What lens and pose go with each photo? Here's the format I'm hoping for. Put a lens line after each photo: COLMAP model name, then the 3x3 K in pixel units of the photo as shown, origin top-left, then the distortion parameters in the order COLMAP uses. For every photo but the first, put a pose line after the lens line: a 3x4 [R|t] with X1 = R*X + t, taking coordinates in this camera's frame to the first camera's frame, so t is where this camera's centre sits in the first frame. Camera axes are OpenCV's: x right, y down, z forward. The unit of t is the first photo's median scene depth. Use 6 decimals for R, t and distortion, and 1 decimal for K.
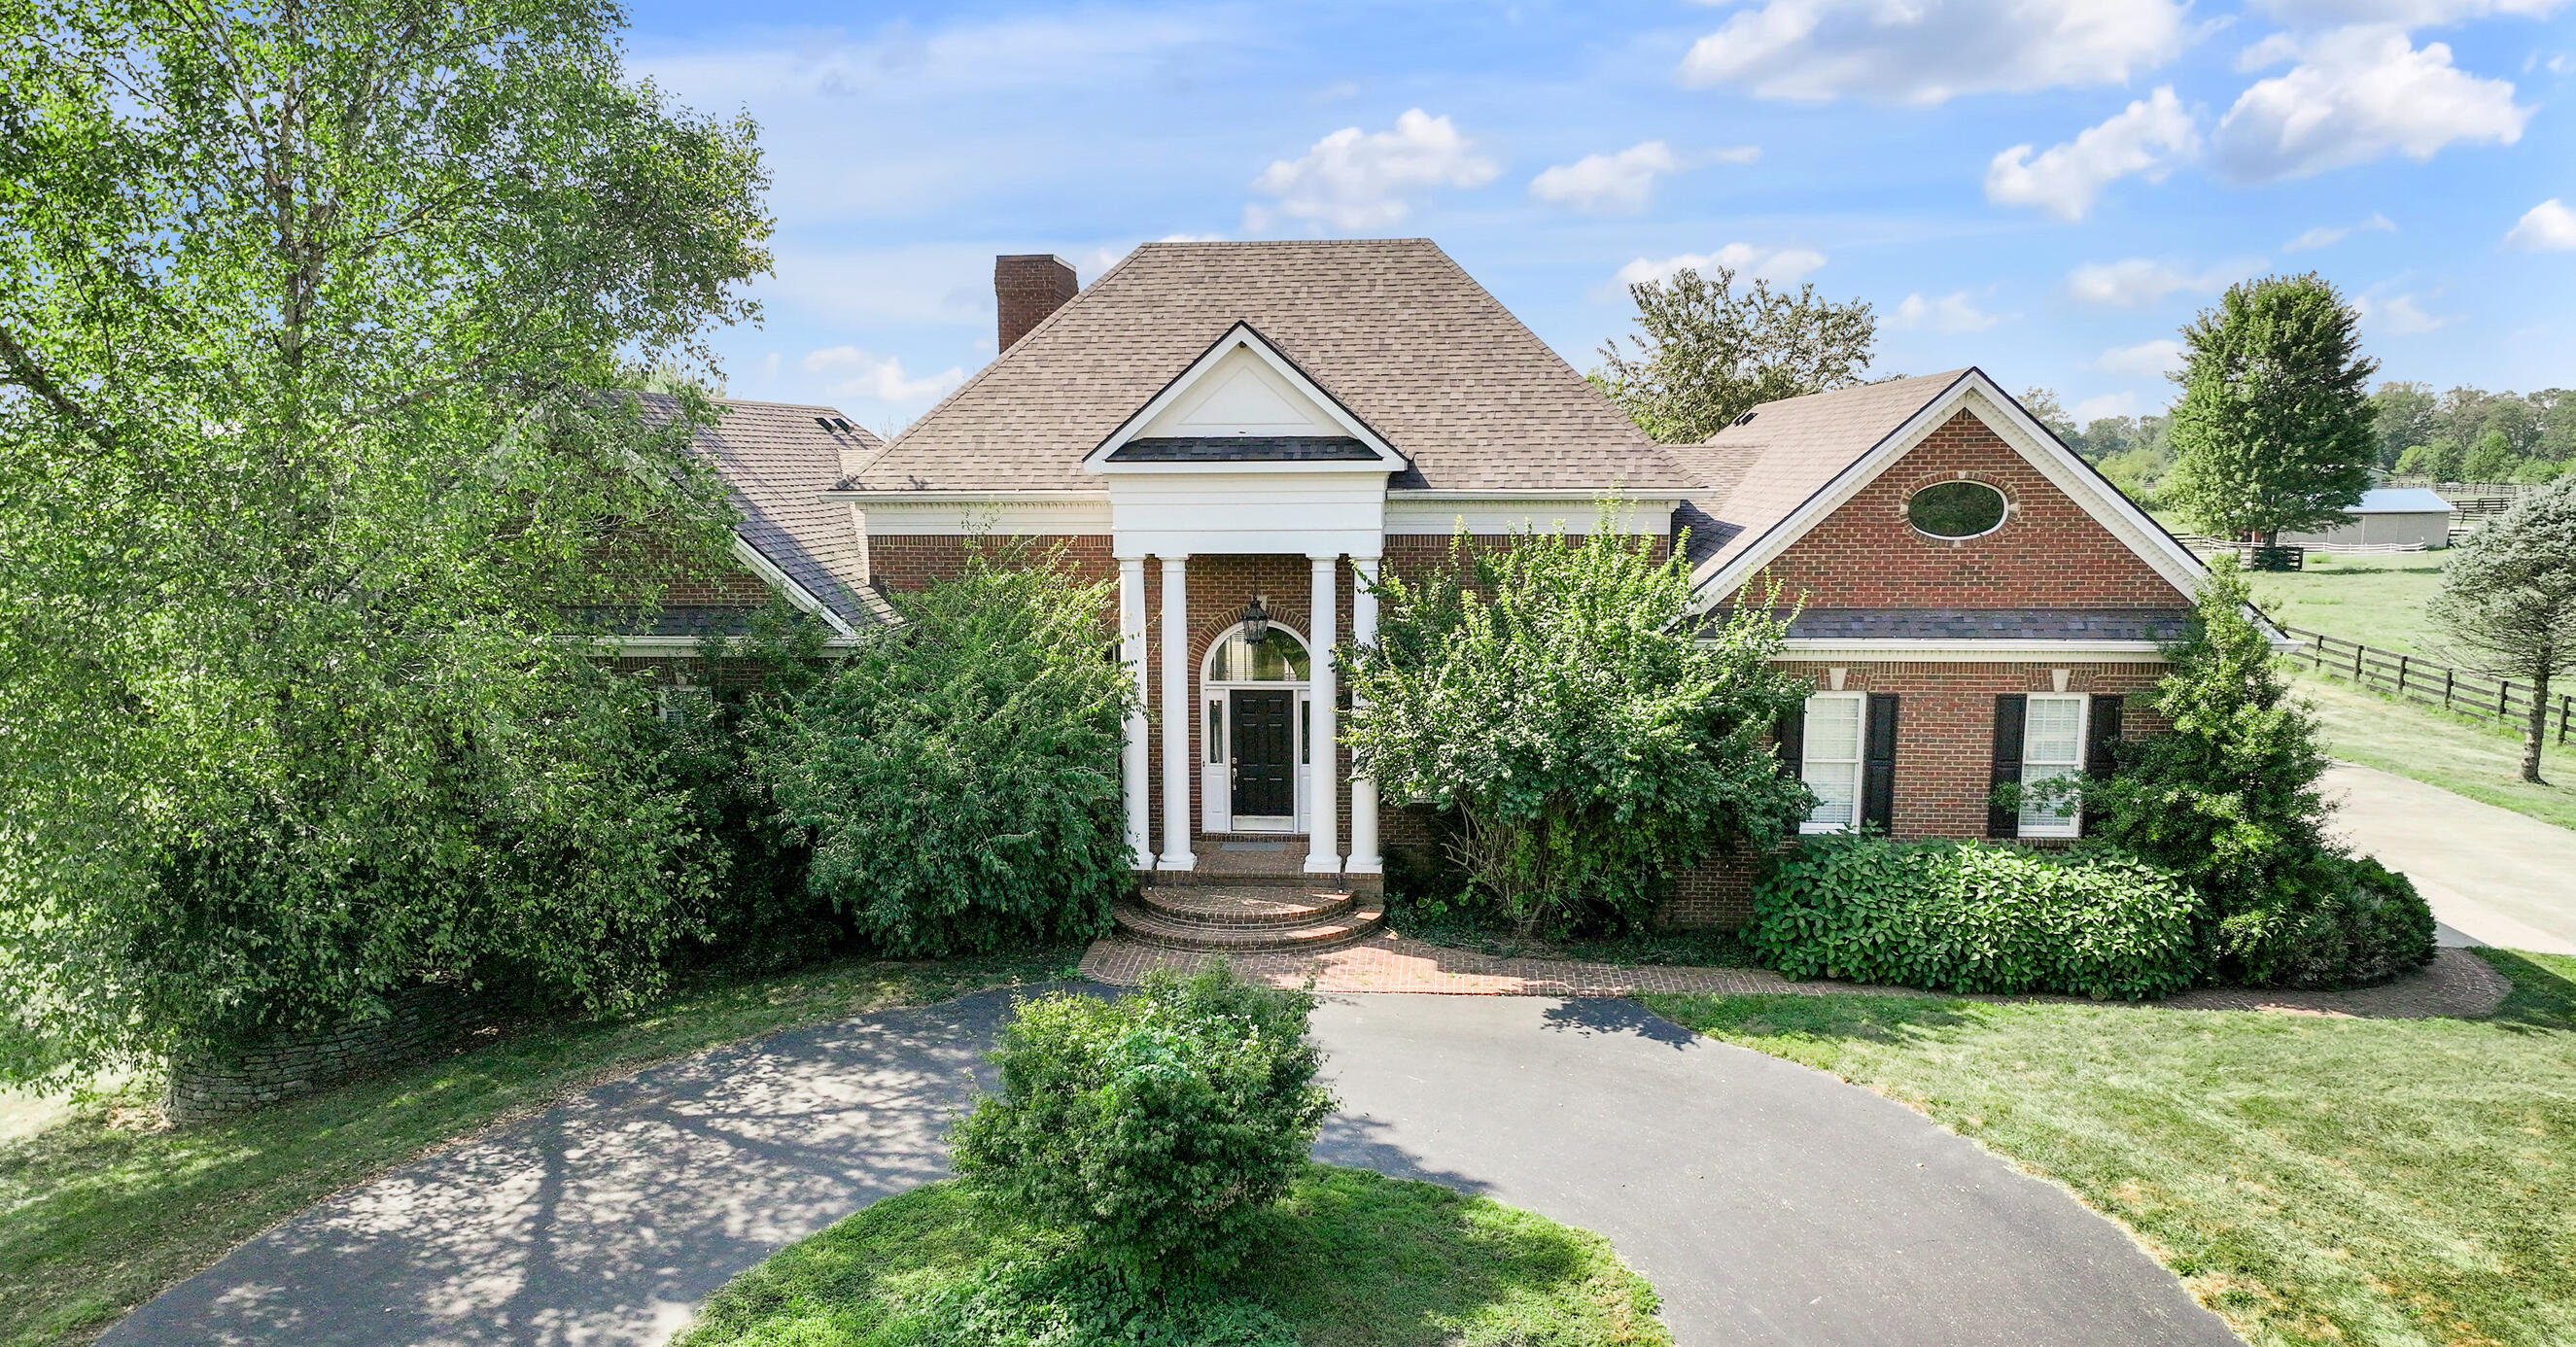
lens RADIAL K [[1882.8, 0, 1328.1], [0, 1882.8, 675.1], [0, 0, 1]] dist [0.006899, 0.002390]
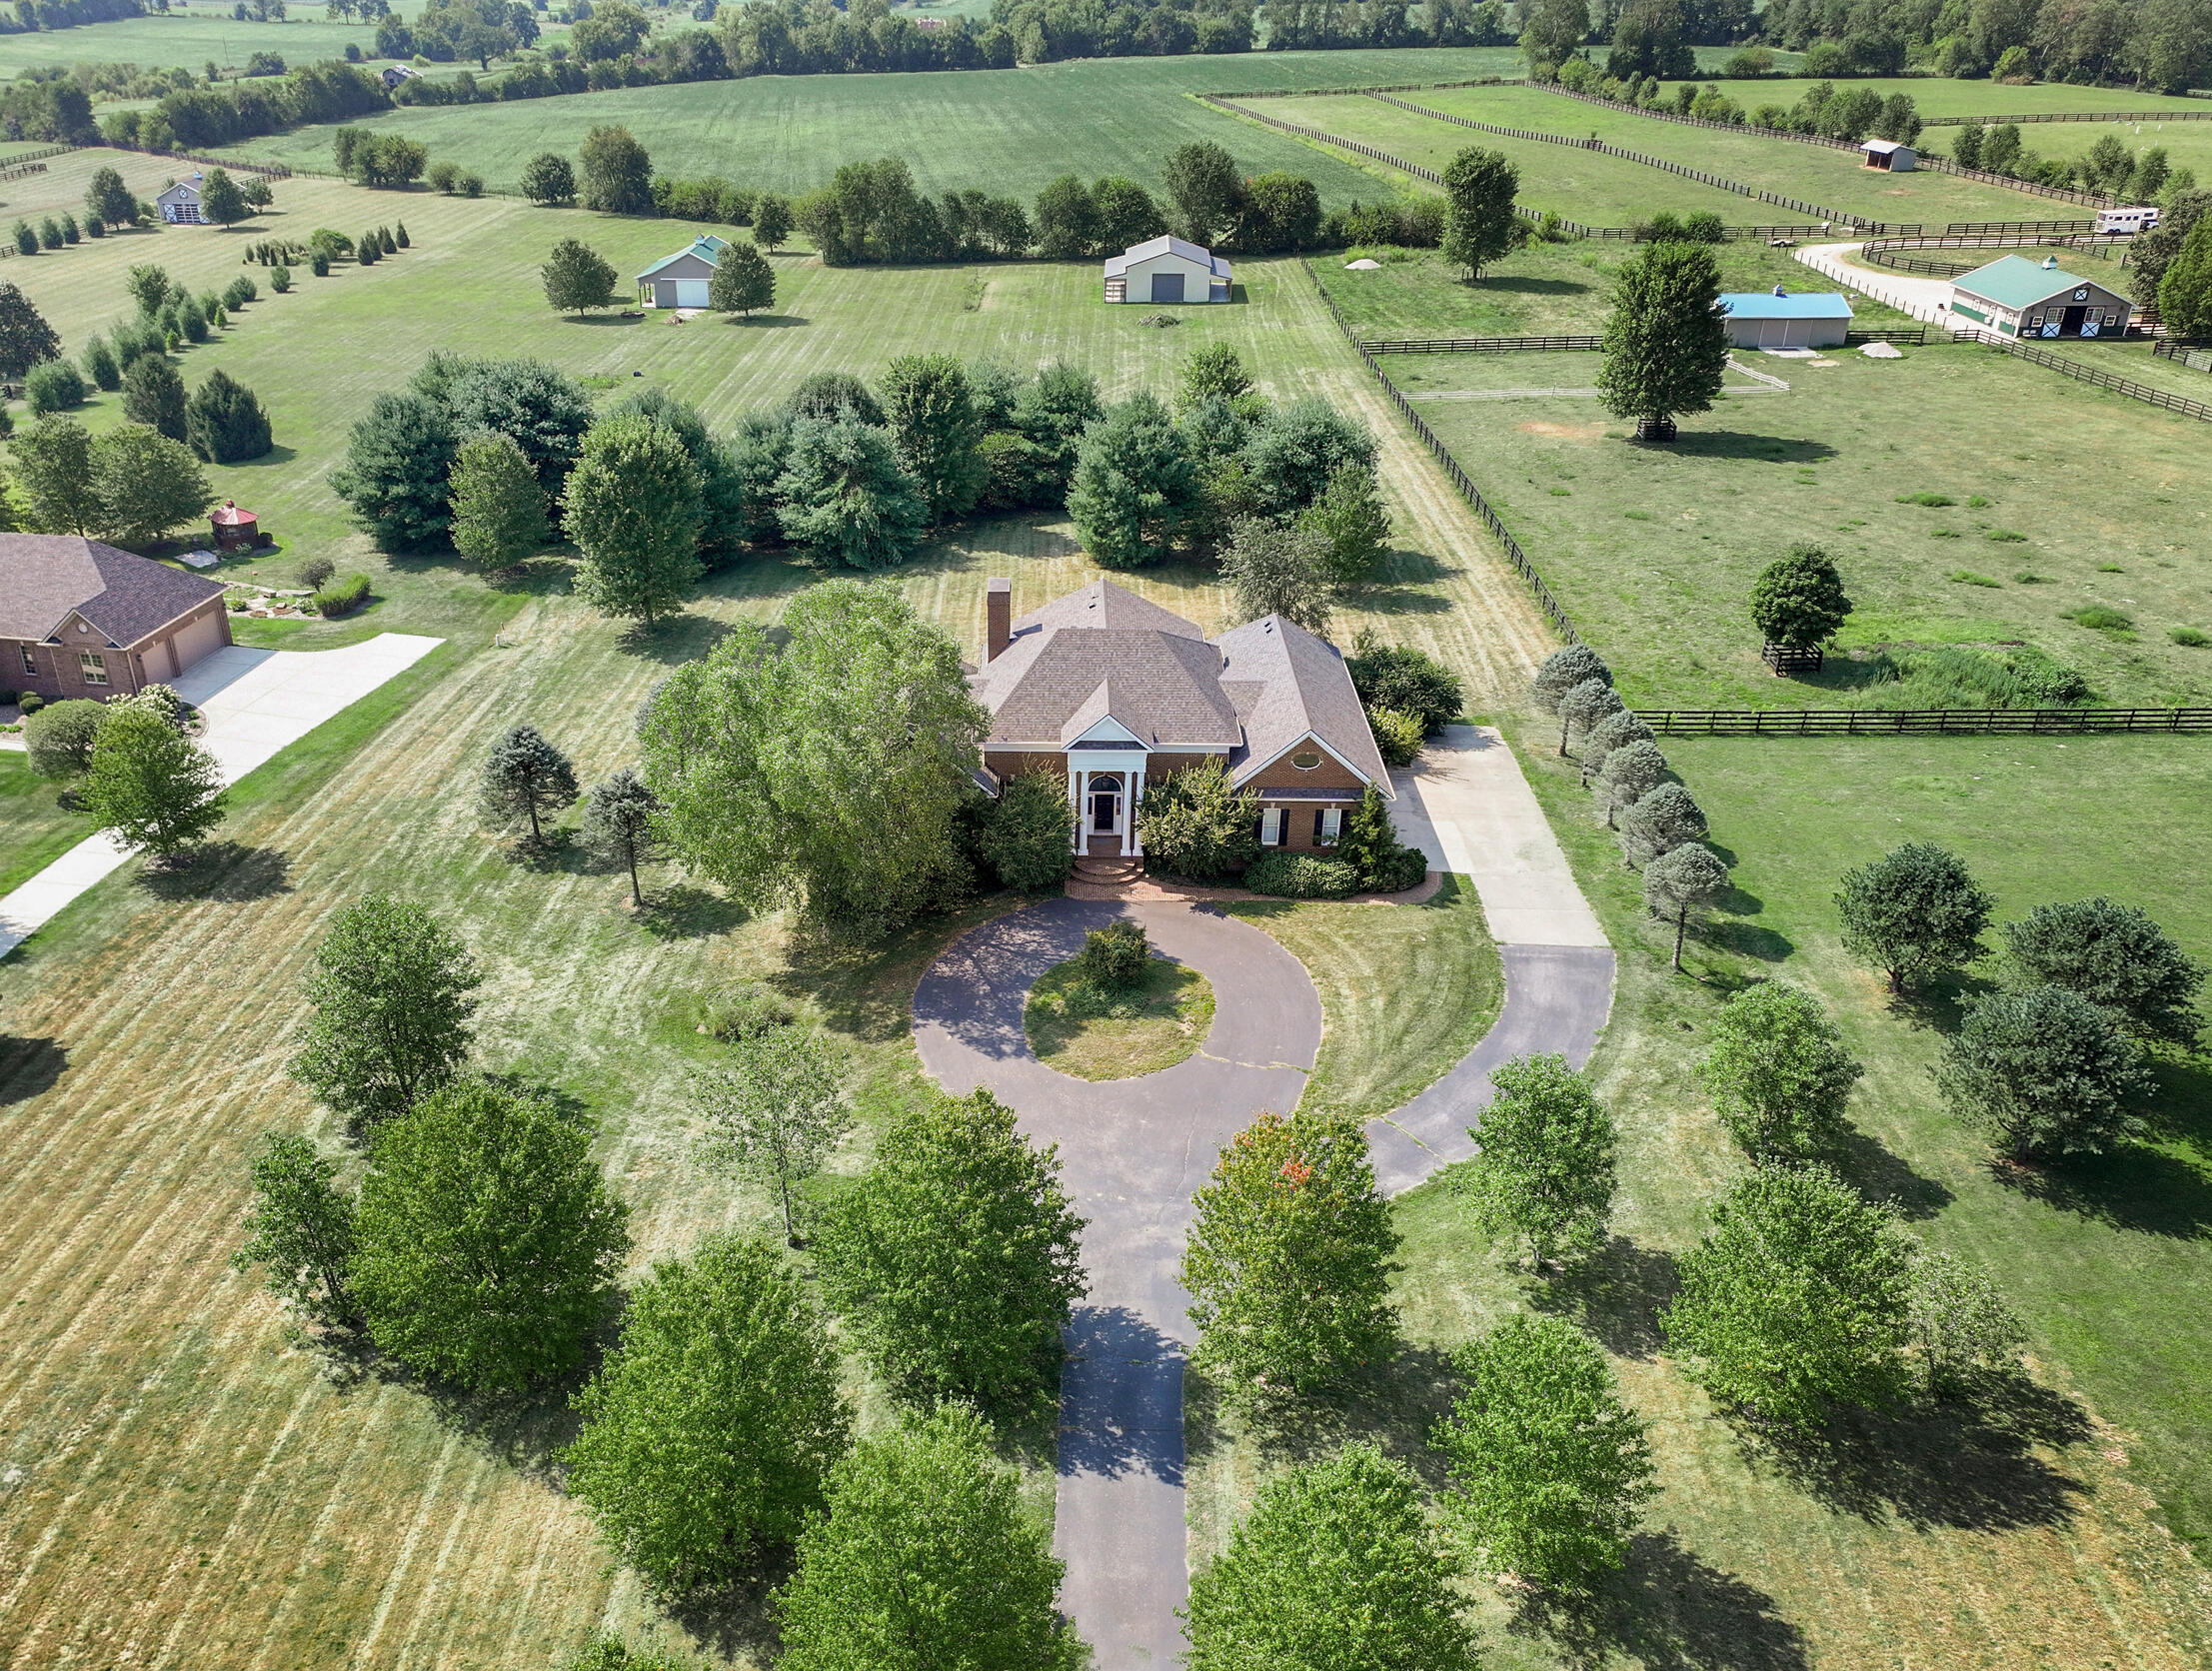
lens RADIAL K [[1947.9, 0, 1106.0], [0, 1947.9, 835.5], [0, 0, 1]] dist [0.002575, 0.005602]
pose [[0.996493, -0.023249, 0.080383, -0.381159], [-0.003224, 0.949247, 0.314515, -1.231097], [-0.083616, -0.313671, 0.945843, -2.765482]]
